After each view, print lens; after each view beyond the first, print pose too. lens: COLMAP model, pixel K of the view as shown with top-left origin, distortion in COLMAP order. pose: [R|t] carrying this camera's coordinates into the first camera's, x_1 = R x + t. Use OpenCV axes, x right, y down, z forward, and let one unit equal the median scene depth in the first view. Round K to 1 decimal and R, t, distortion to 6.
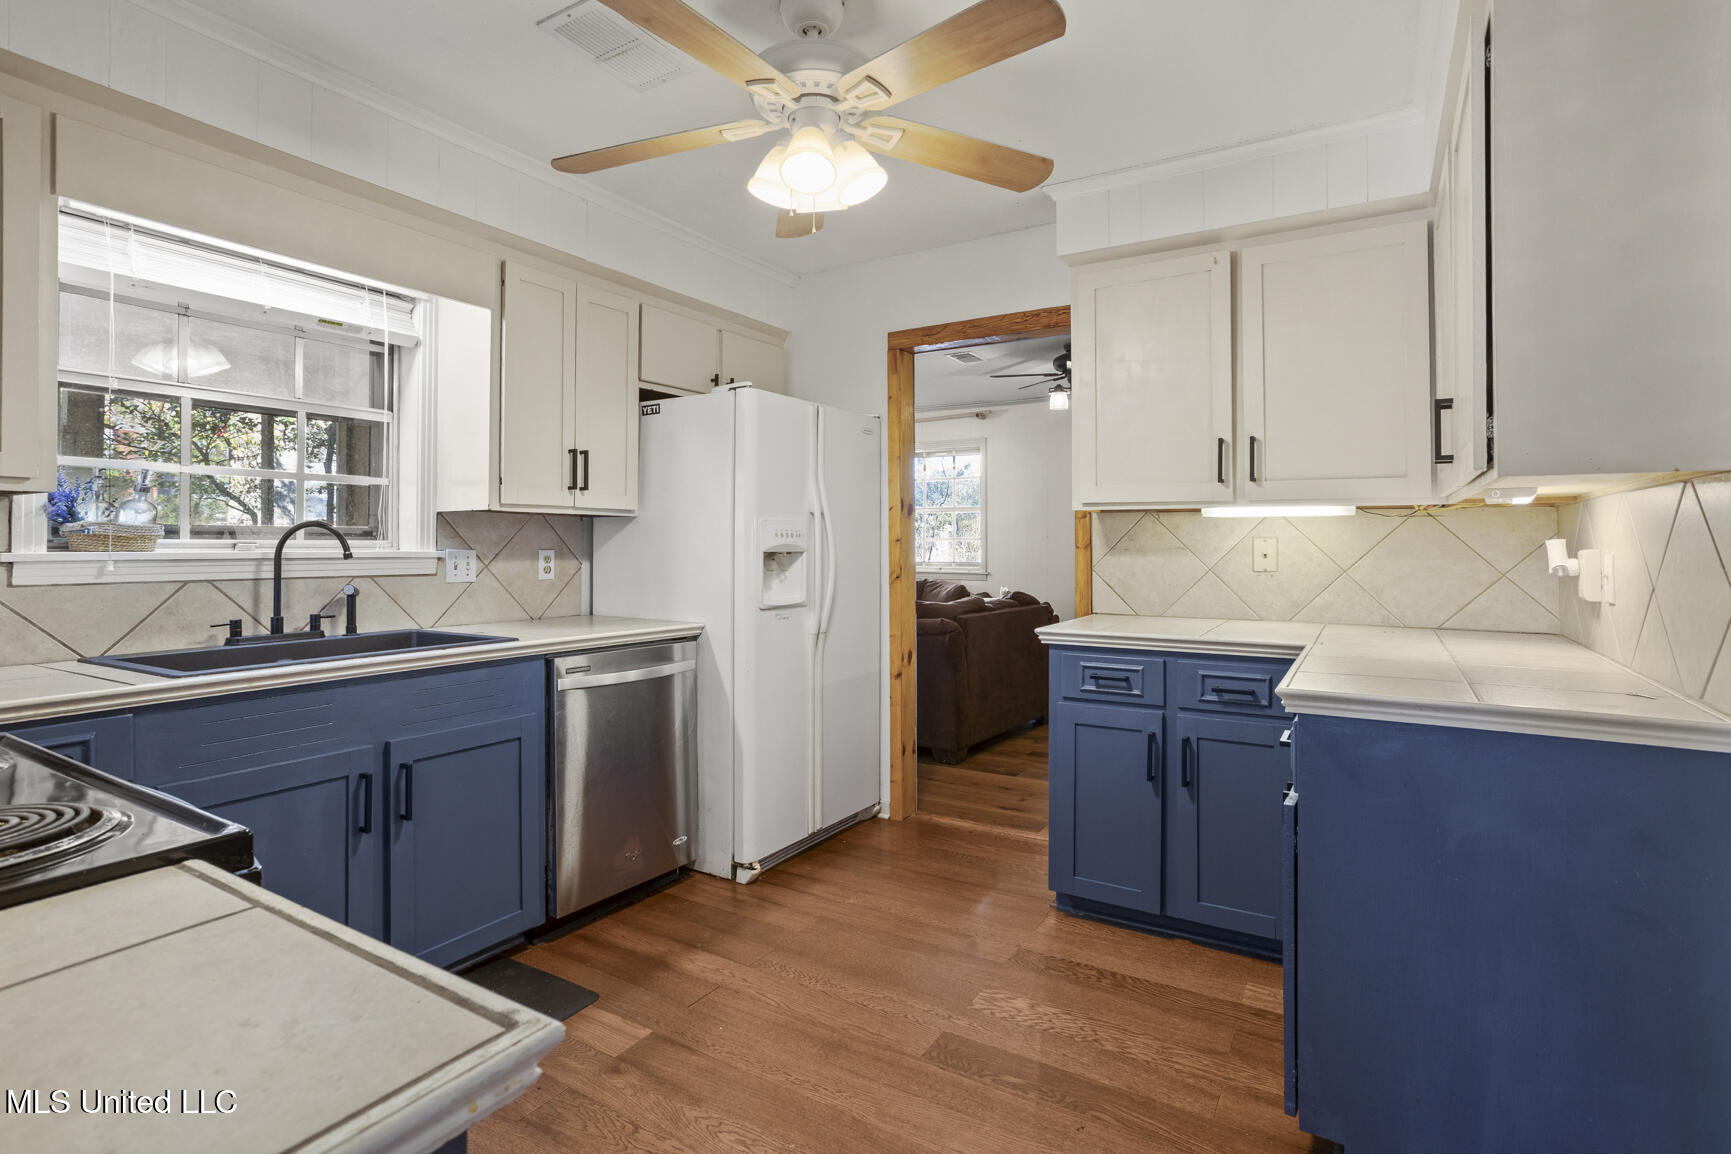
lens RADIAL K [[859.0, 0, 859.2], [0, 859.0, 534.8], [0, 0, 1]] dist [-0.052558, 0.034979]
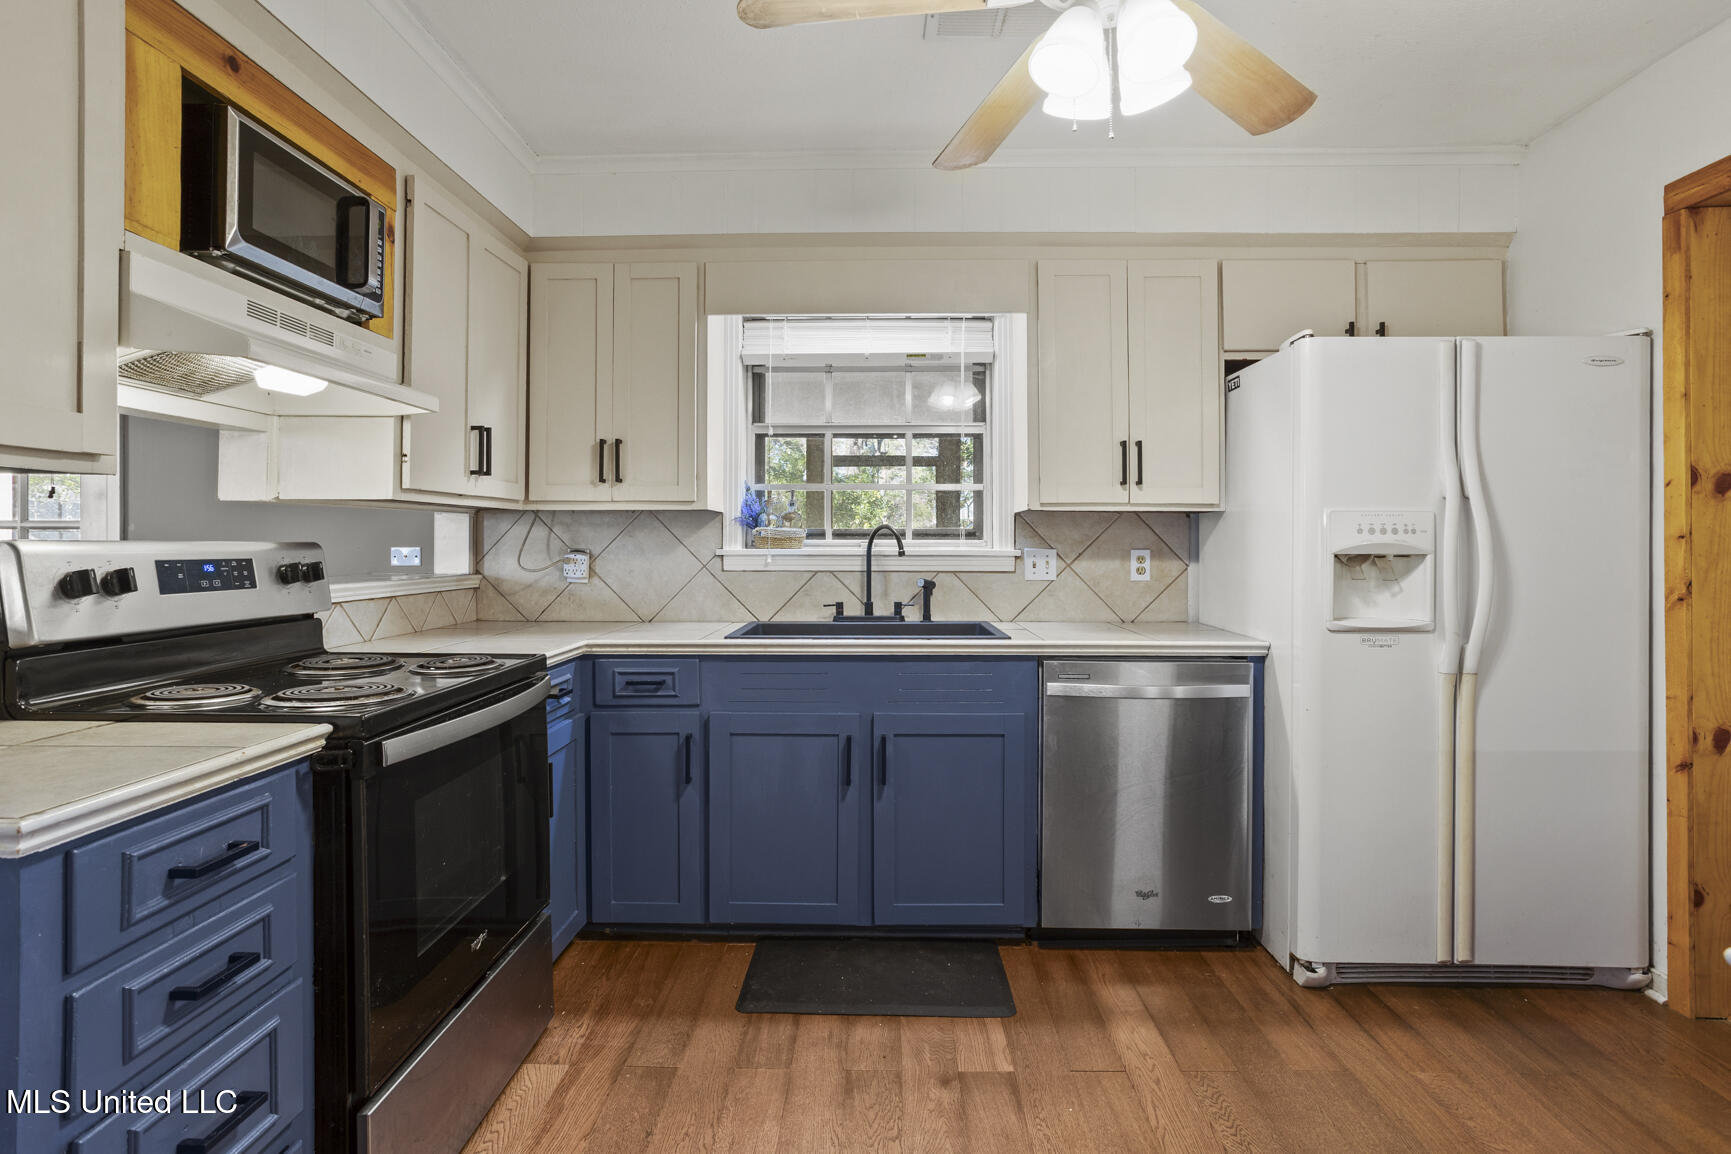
lens RADIAL K [[874.9, 0, 857.1], [0, 874.9, 547.1], [0, 0, 1]] dist [-0.061180, 0.038410]
pose [[0.499671, 0.003371, -0.866208, 0.348815], [0.009585, 0.999910, 0.009420, 0.003450], [0.866162, -0.013010, 0.499594, 0.284387]]
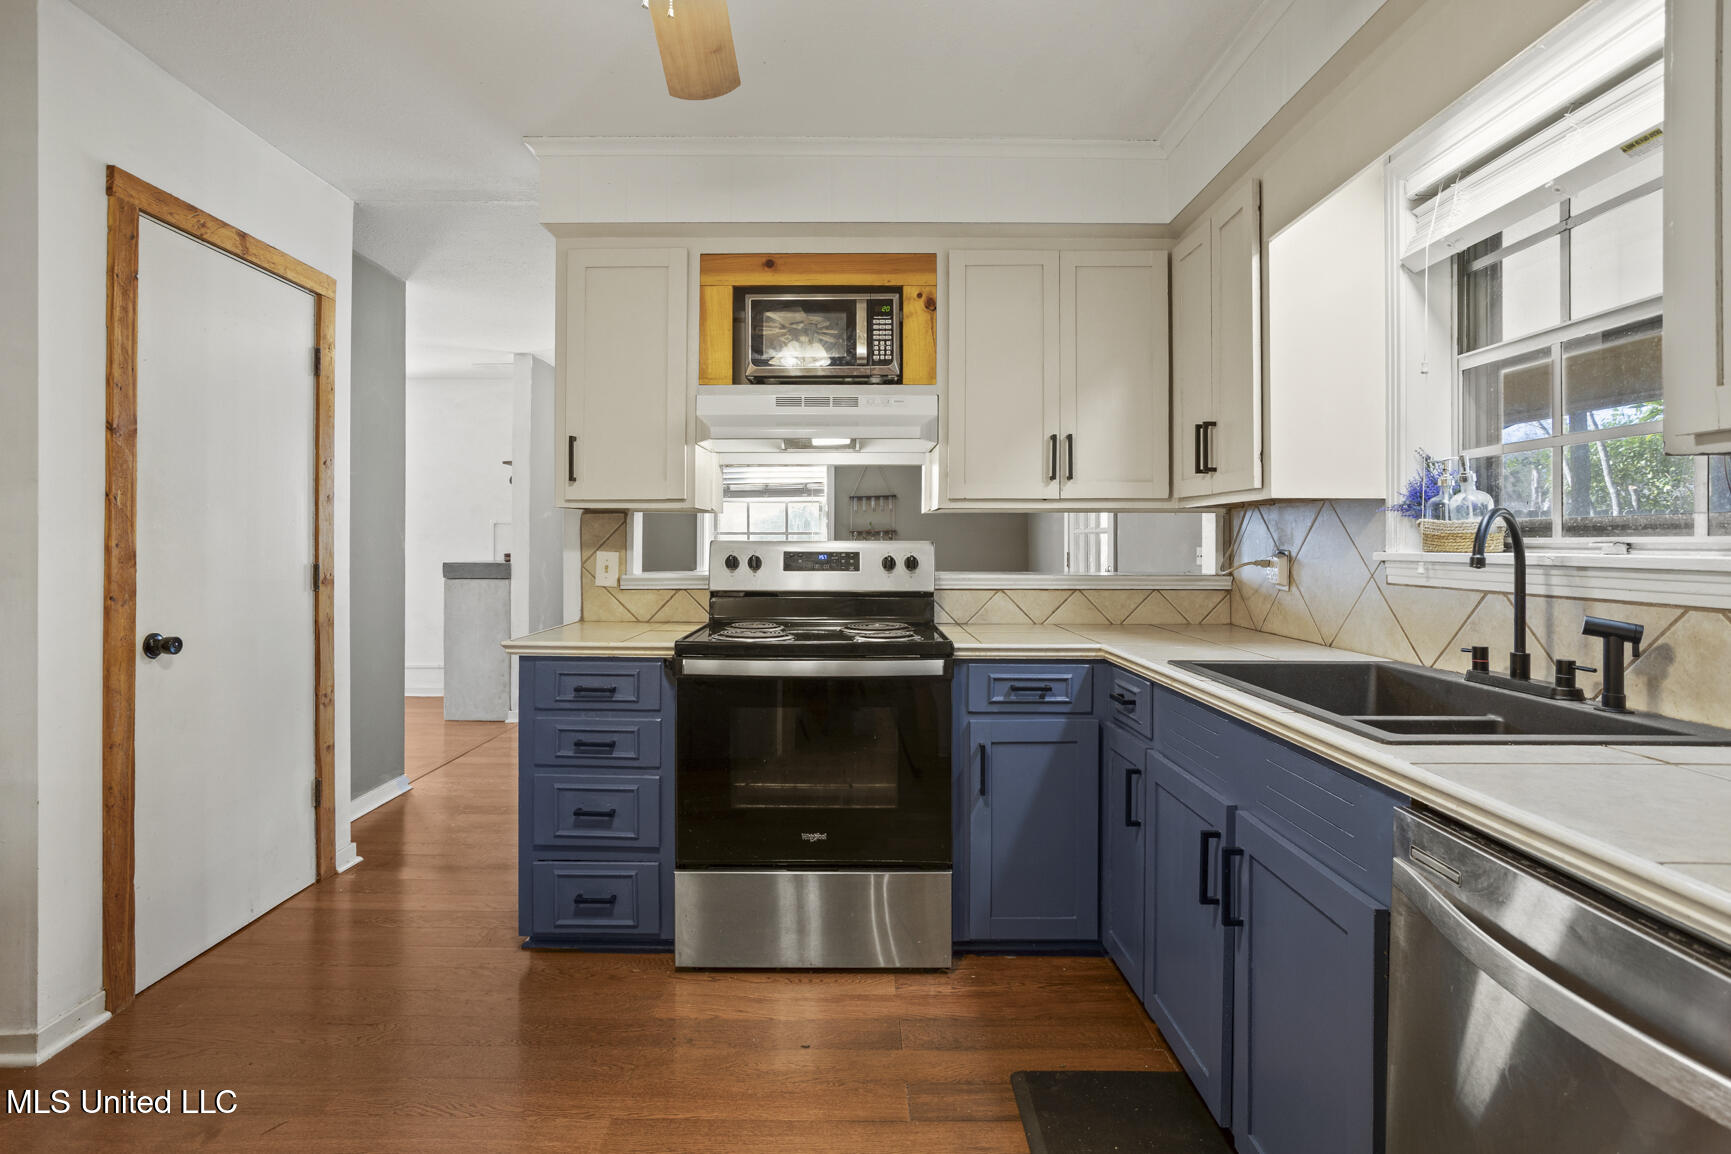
lens RADIAL K [[874.9, 0, 857.1], [0, 874.9, 547.1], [0, 0, 1]] dist [-0.061180, 0.038410]
pose [[-0.857662, -0.001427, -0.514212, 0.082970], [0.001972, 0.999980, -0.006063, 0.014211], [0.514210, -0.006214, -0.857642, 1.088996]]
